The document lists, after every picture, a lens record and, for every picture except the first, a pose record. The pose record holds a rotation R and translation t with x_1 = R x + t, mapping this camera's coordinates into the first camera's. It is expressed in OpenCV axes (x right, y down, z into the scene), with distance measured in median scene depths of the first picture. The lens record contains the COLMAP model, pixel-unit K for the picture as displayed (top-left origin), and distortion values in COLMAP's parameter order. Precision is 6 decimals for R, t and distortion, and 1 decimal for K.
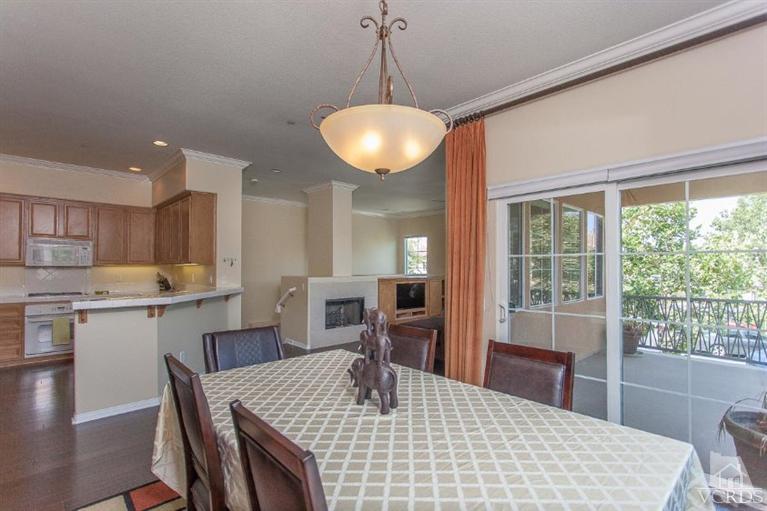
lens RADIAL K [[377.2, 0, 381.5], [0, 377.2, 261.6], [0, 0, 1]] dist [0.003258, 0.004213]
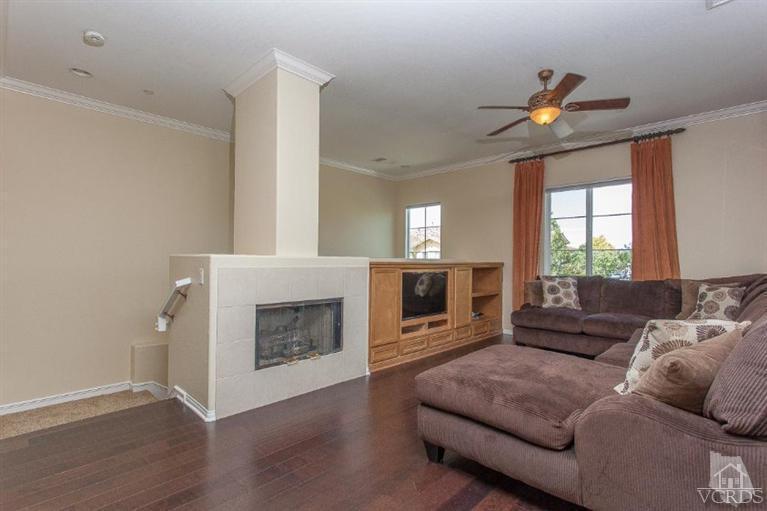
lens RADIAL K [[377.2, 0, 376.9], [0, 377.2, 252.5], [0, 0, 1]] dist [0.003258, 0.004213]
pose [[0.999659, 0.007450, 0.025025, -0.013171], [-0.007343, 0.999963, -0.004374, 0.036308], [-0.025057, 0.004189, 0.999677, 0.506561]]
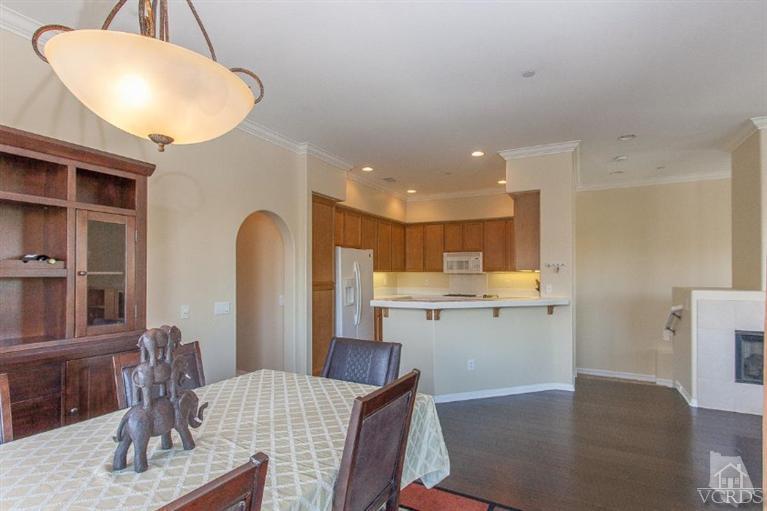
lens RADIAL K [[377.2, 0, 405.4], [0, 377.2, 267.3], [0, 0, 1]] dist [0.003258, 0.004213]
pose [[0.359713, -0.017114, -0.932906, 0.202265], [0.010751, 0.999841, -0.014196, 0.006849], [0.933001, -0.004923, 0.359840, 0.299571]]
